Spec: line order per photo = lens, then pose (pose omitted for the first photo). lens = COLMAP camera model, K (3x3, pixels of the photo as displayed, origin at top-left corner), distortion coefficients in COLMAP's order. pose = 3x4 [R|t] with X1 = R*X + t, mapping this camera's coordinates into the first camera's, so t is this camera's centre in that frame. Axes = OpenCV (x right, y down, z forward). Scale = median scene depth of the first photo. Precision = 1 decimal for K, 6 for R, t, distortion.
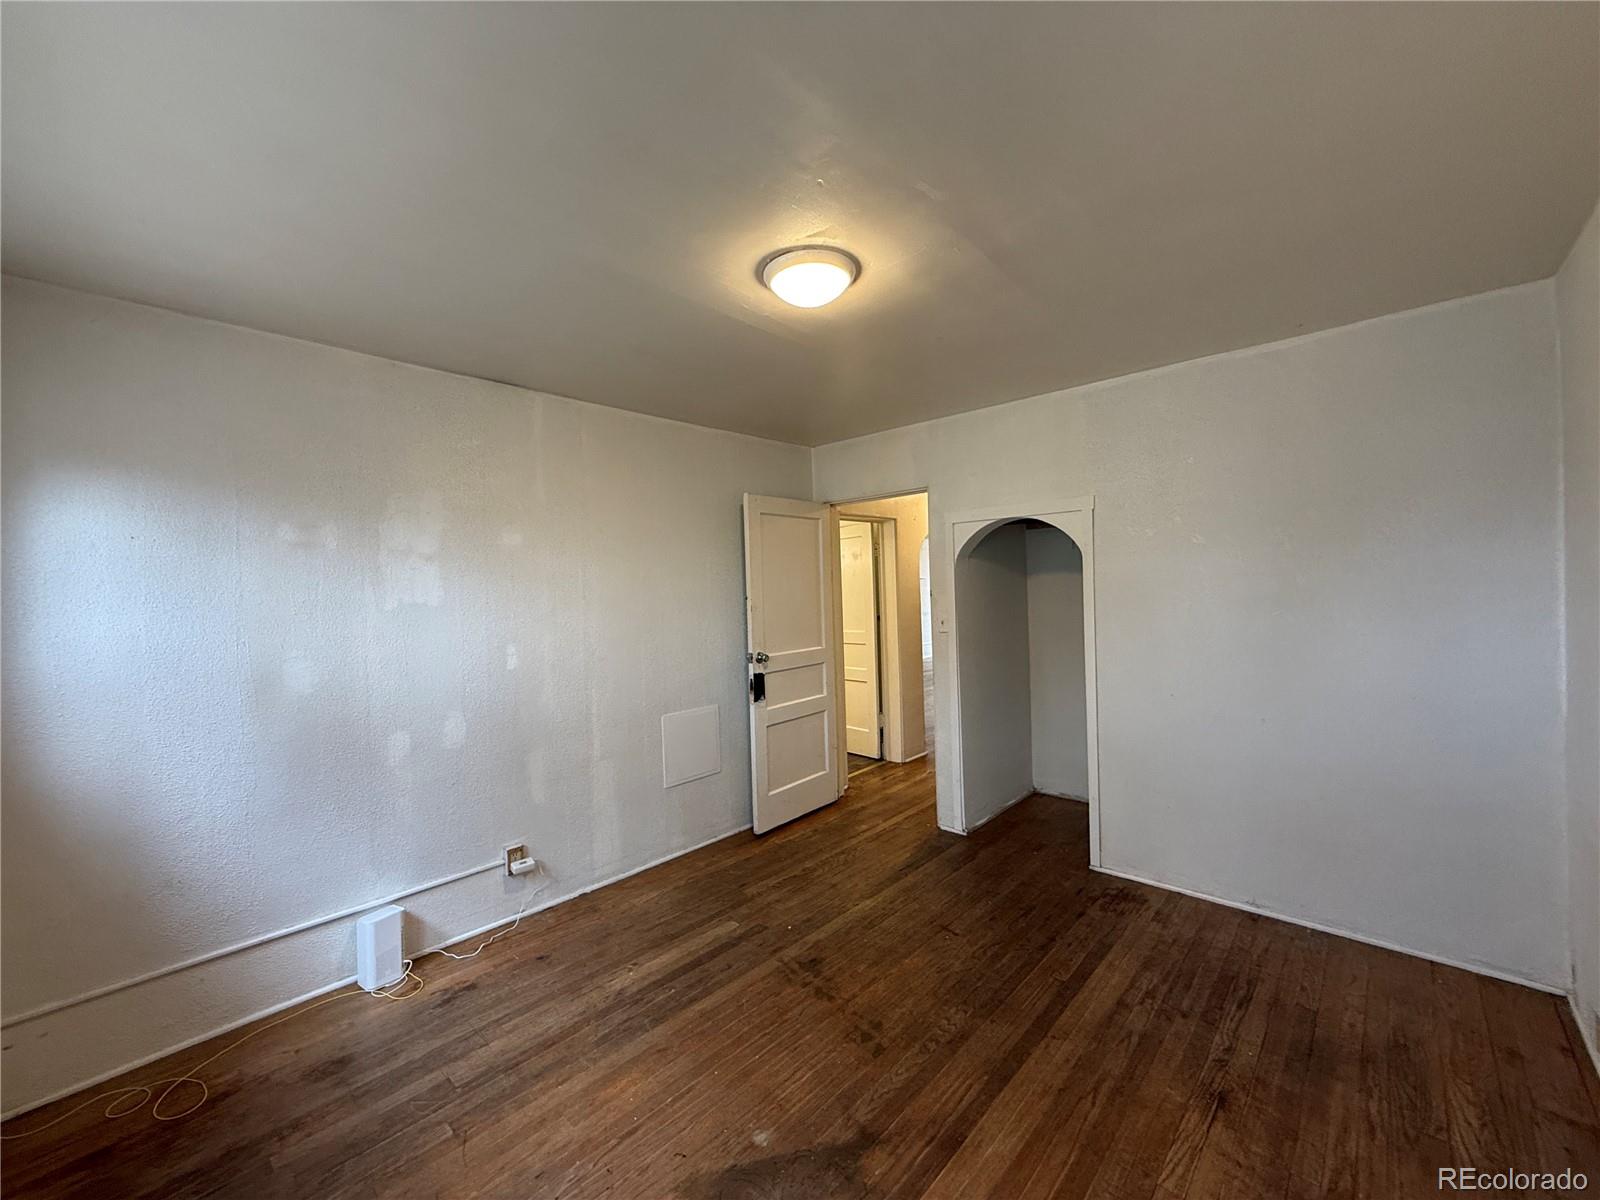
lens RADIAL K [[639.6, 0, 800.3], [0, 639.6, 597.9], [0, 0, 1]] dist [-0.000853, 0.000285]
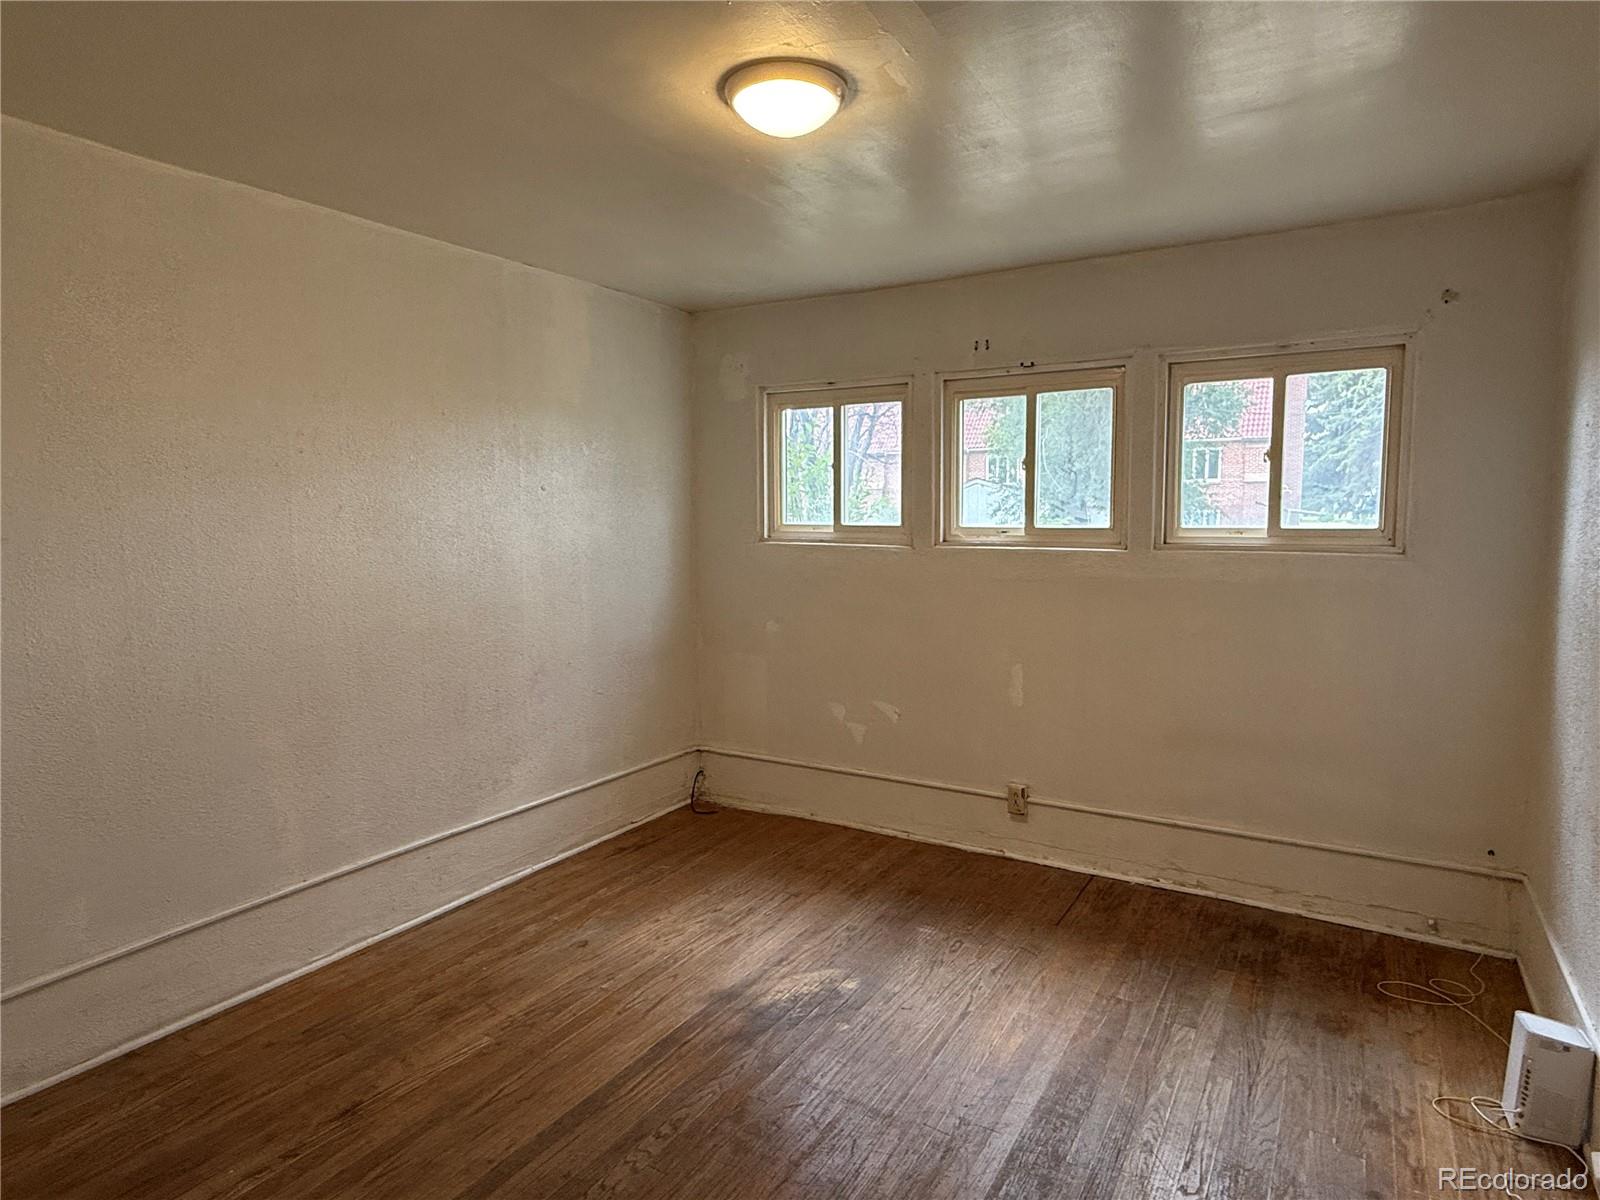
lens RADIAL K [[931.2, 0, 801.2], [0, 931.2, 600.7], [0, 0, 1]] dist [0.000510, 0.000467]
pose [[-0.977631, 0.053481, -0.203414, 0.243639], [0.031019, 0.993218, 0.112054, -0.034646], [0.208027, 0.103237, -0.972660, 2.066795]]
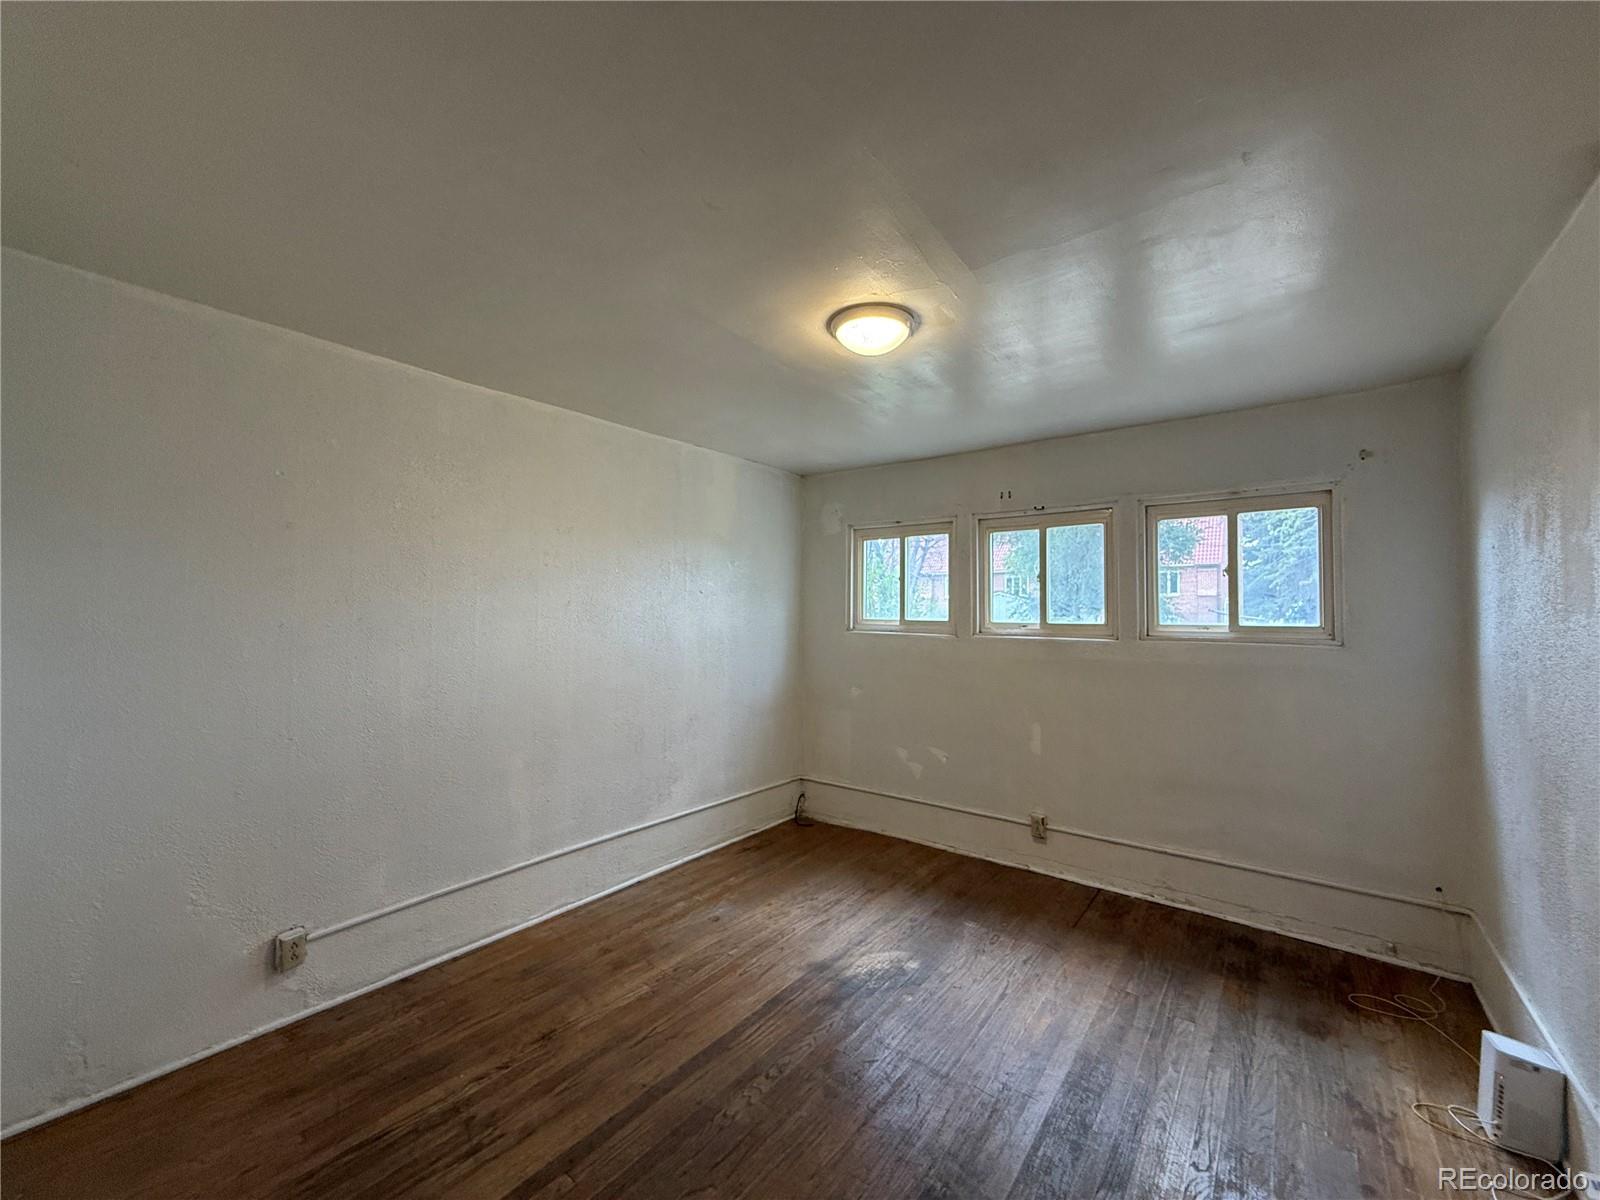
lens RADIAL K [[639.6, 0, 799.7], [0, 639.6, 598.3], [0, 0, 1]] dist [-0.000853, 0.000285]
pose [[-0.995237, 0.020477, -0.095307, 0.248752], [0.021518, 0.999719, -0.009905, -0.022281], [0.095078, -0.011909, -0.995399, 2.031083]]
